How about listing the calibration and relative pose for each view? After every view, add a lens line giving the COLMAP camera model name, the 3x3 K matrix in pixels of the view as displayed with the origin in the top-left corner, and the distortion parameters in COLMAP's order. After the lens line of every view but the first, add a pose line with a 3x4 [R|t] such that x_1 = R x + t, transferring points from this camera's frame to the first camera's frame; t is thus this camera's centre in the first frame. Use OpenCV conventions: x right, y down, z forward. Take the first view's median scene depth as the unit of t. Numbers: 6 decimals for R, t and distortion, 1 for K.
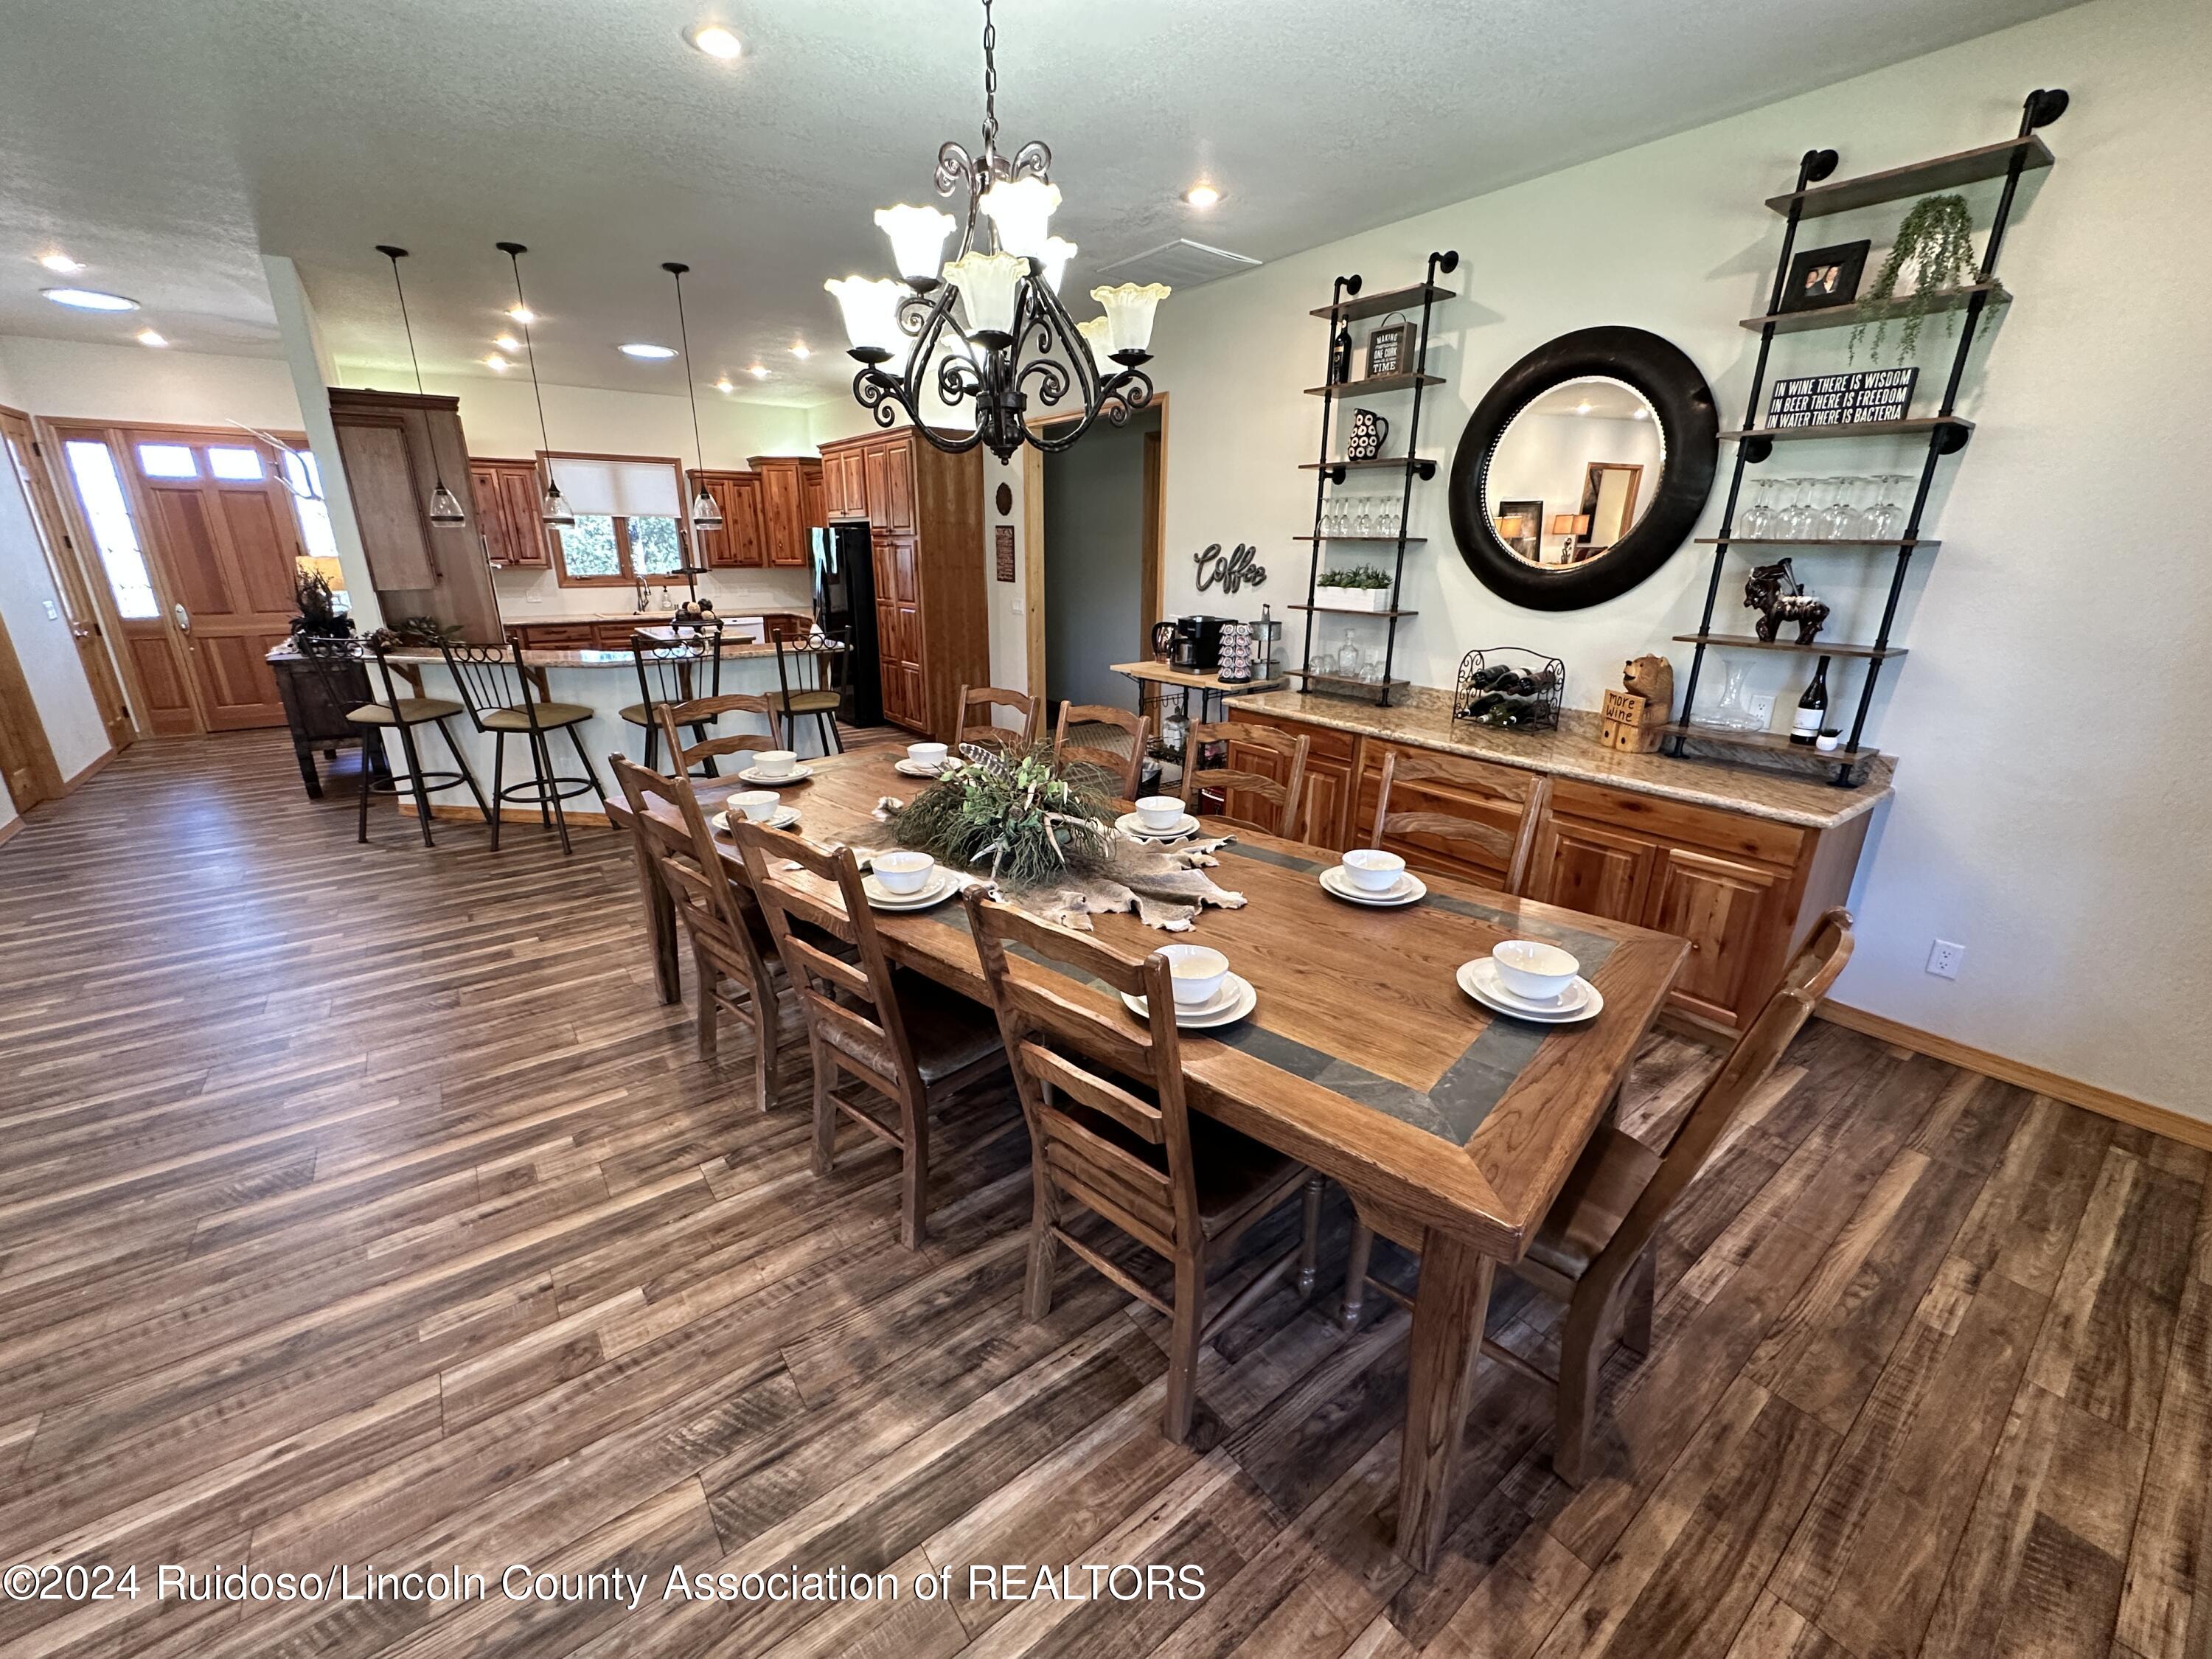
lens RADIAL K [[882.6, 0, 1152.1], [0, 882.6, 838.1], [0, 0, 1]] dist [-0.004623, 0.000865]
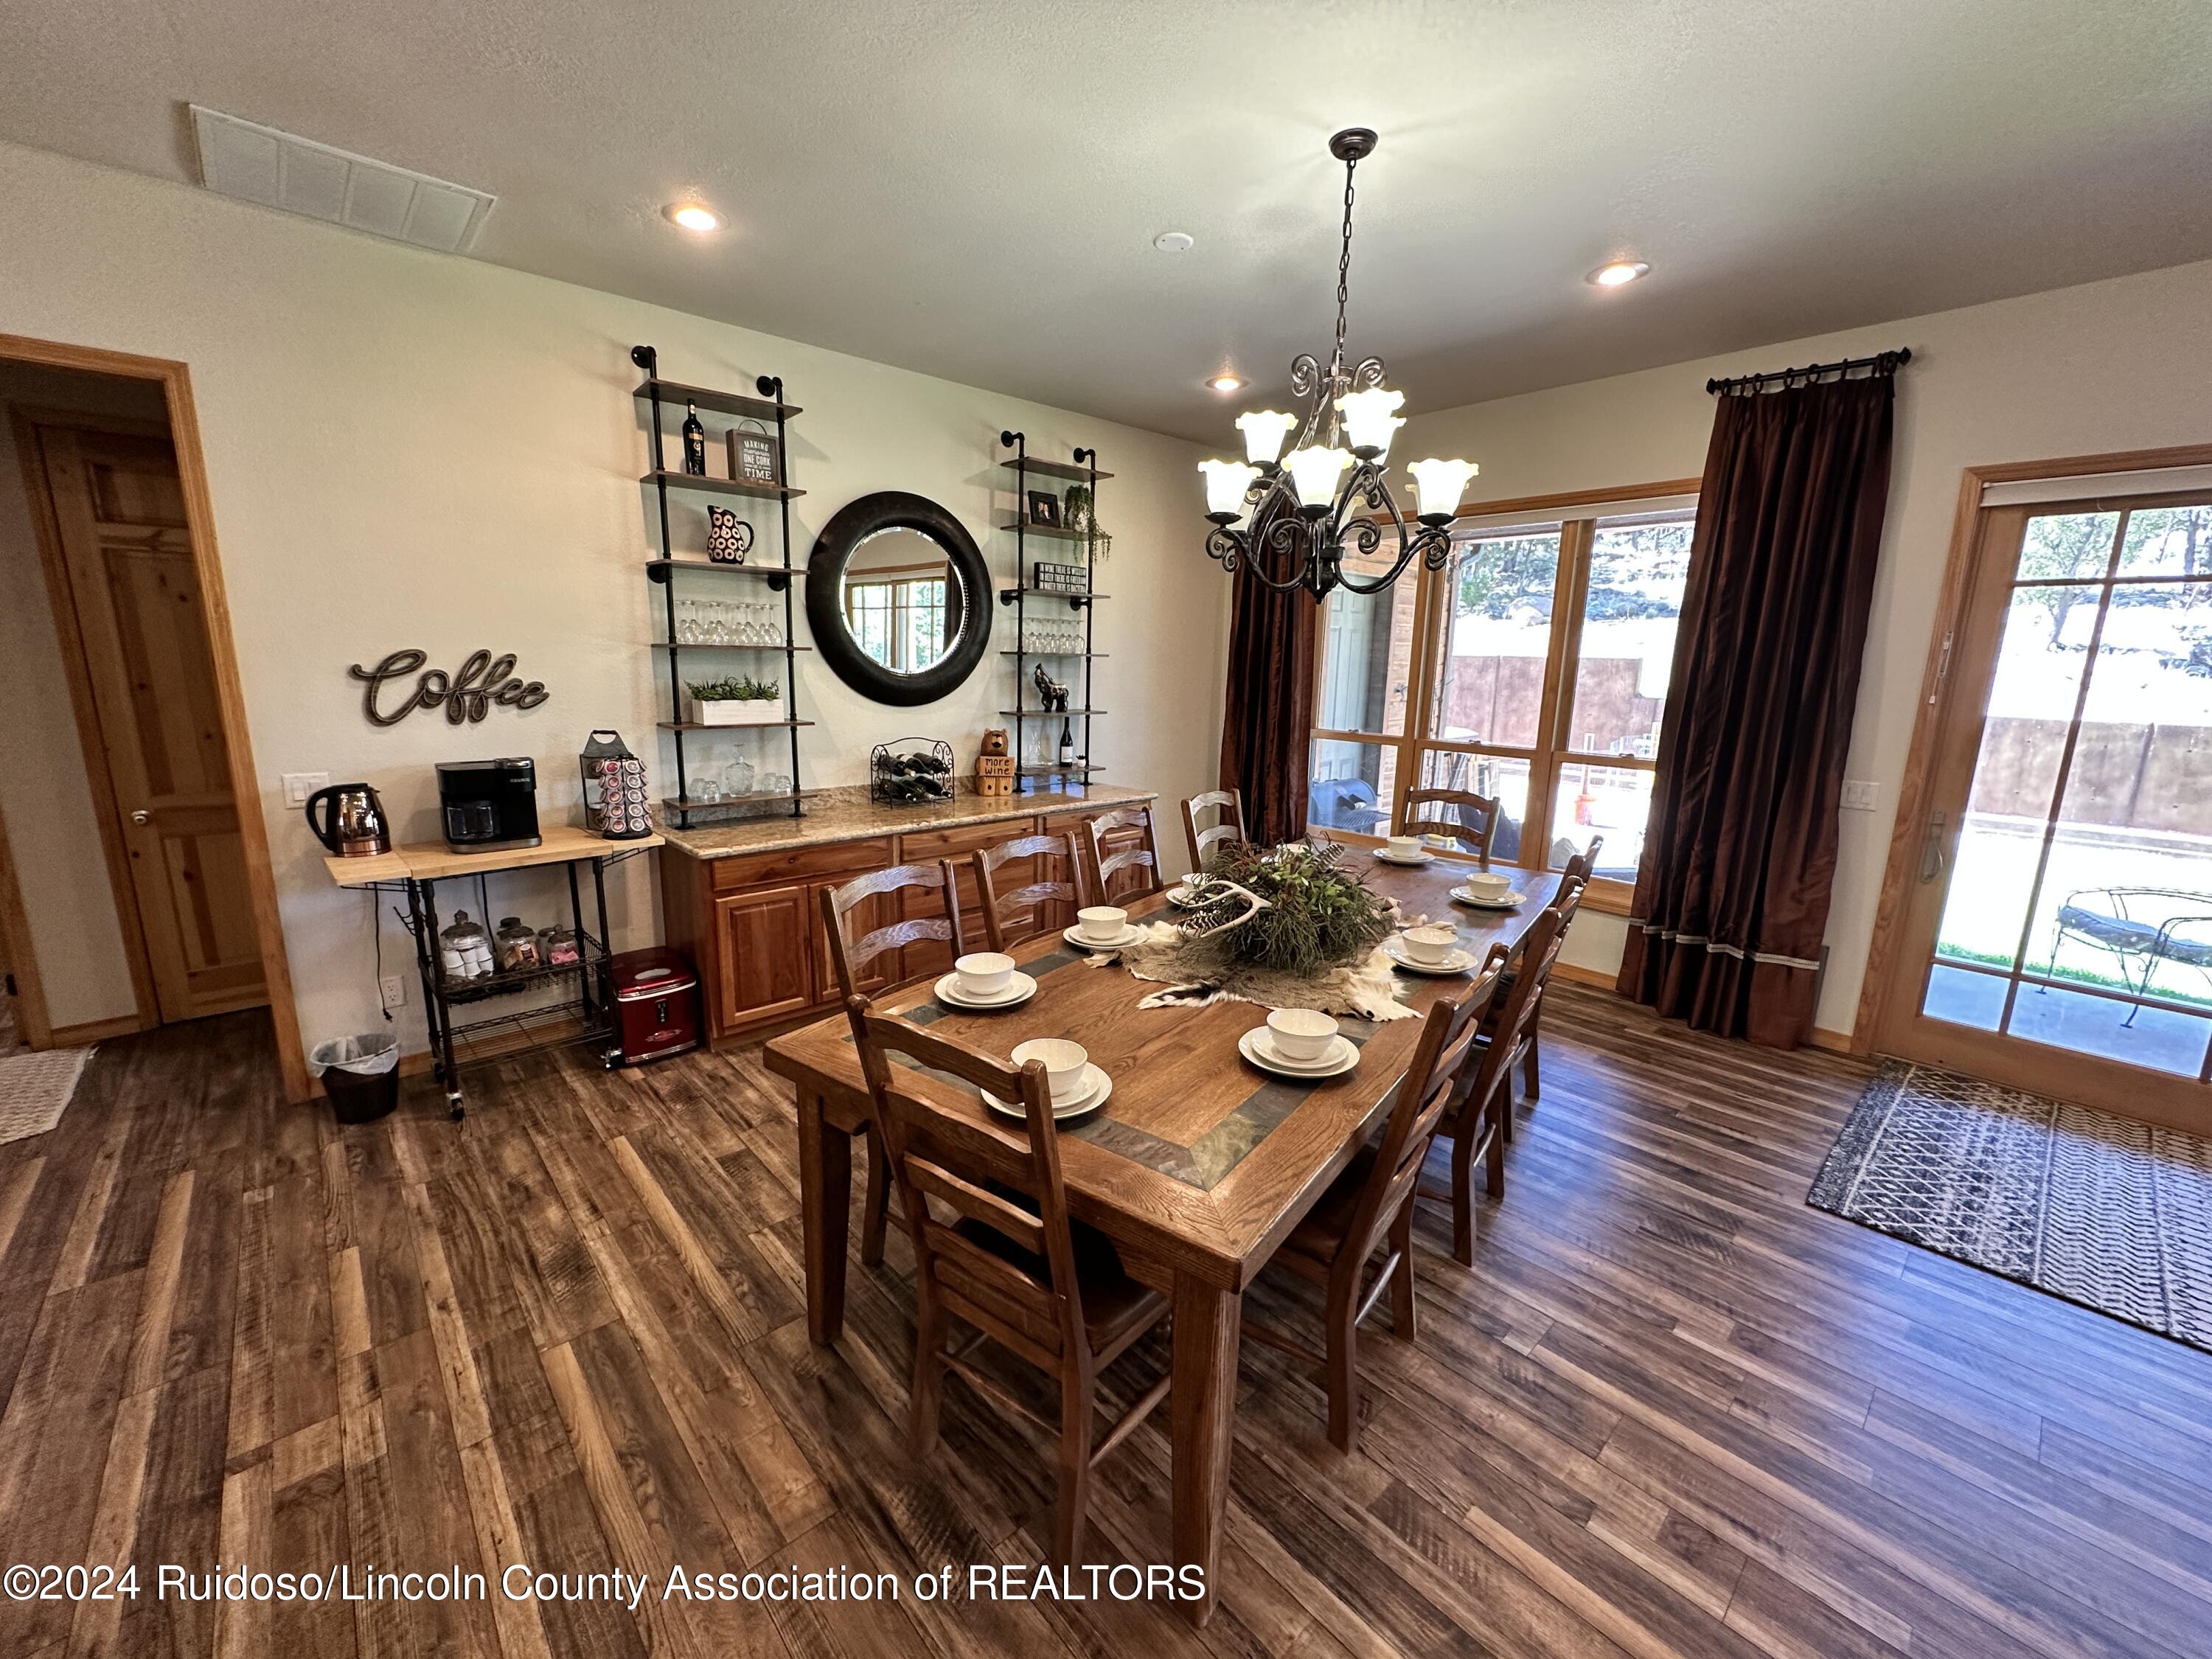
lens RADIAL K [[882.6, 0, 1103.0], [0, 882.6, 822.7], [0, 0, 1]] dist [-0.004623, 0.000865]
pose [[-0.065237, -0.188917, 0.979824, -0.811944], [0.303615, 0.931603, 0.199834, -0.274921], [-0.950559, 0.310525, -0.003417, 0.810784]]
